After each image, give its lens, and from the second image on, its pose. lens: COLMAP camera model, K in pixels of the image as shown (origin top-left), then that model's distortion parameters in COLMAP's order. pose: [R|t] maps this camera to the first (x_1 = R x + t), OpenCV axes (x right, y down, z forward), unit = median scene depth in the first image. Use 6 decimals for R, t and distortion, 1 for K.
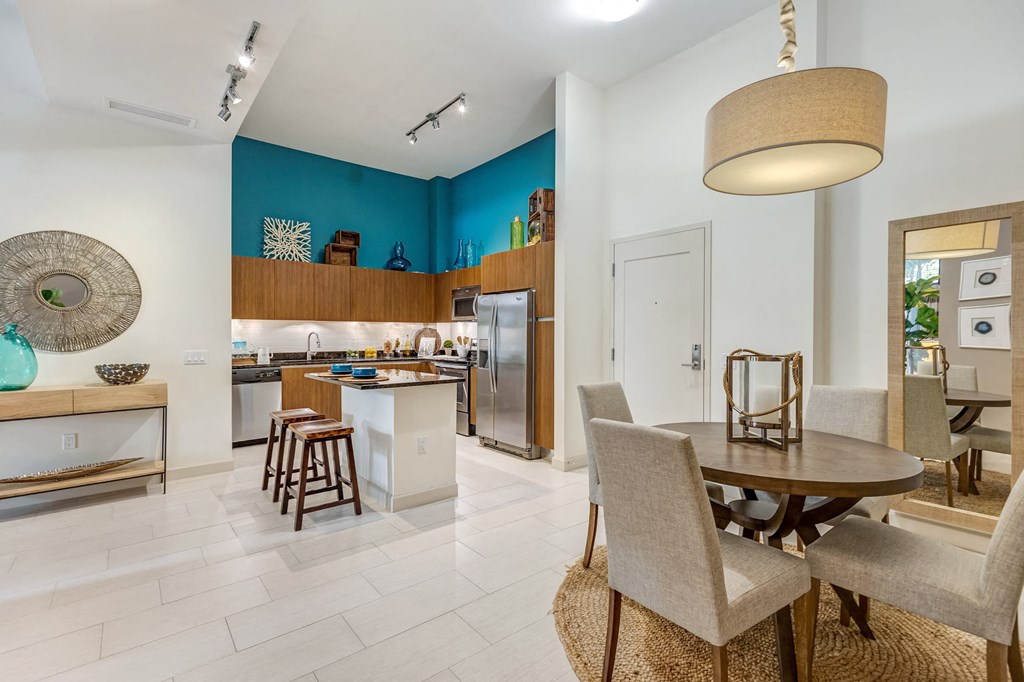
lens RADIAL K [[456.6, 0, 529.4], [0, 456.6, 336.0], [0, 0, 1]] dist [-0.000093, -0.000114]
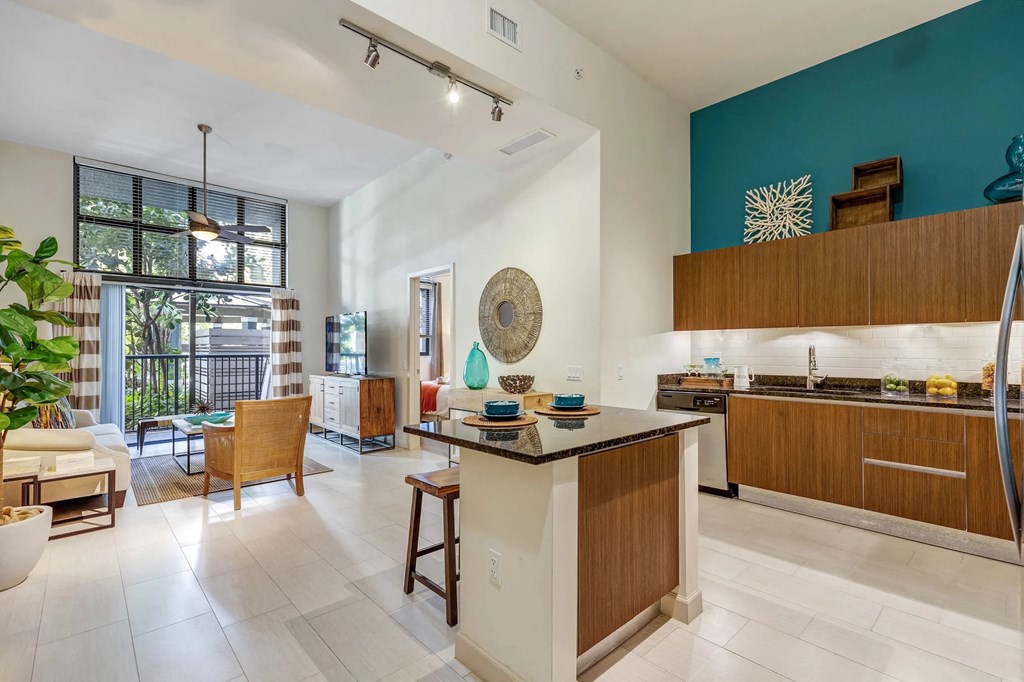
lens RADIAL K [[475.3, 0, 512.0], [0, 475.3, 341.0], [0, 0, 1]] dist [0.017004, 0.000109]
pose [[0.023306, -0.014513, -0.999623, 0.179066], [-0.002520, 0.999891, -0.014576, -0.003978], [0.999725, 0.002859, 0.023267, 0.582439]]
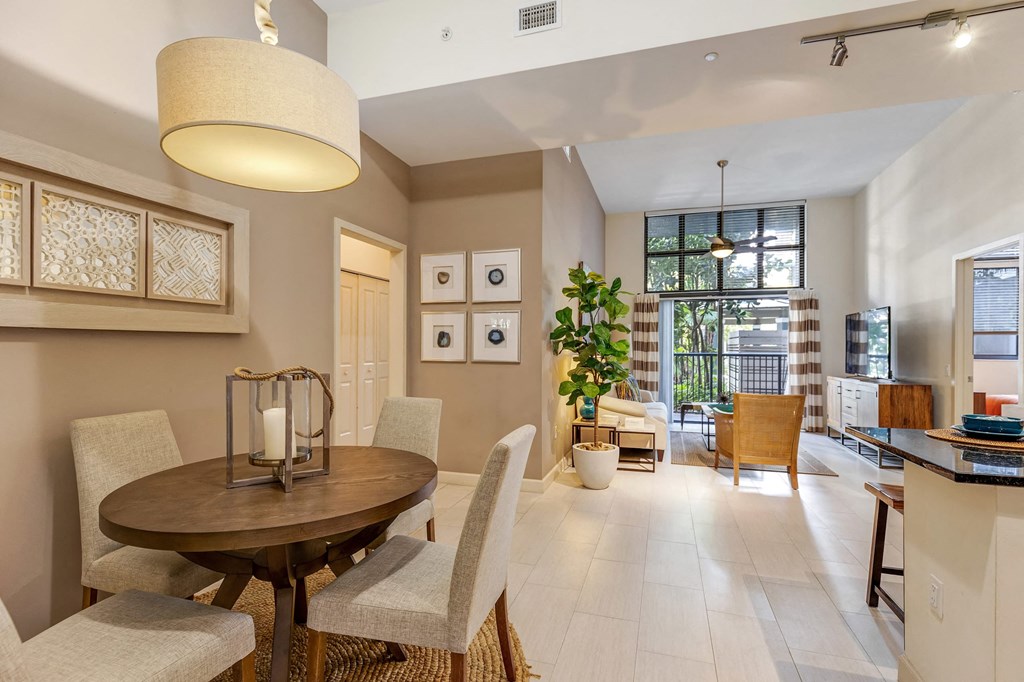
lens RADIAL K [[475.3, 0, 512.0], [0, 475.3, 341.0], [0, 0, 1]] dist [0.017004, 0.000109]
pose [[-0.853320, -0.010137, -0.521289, 0.221721], [-0.006190, 0.999937, -0.009312, -0.004716], [0.521351, -0.004719, -0.853329, 0.686660]]
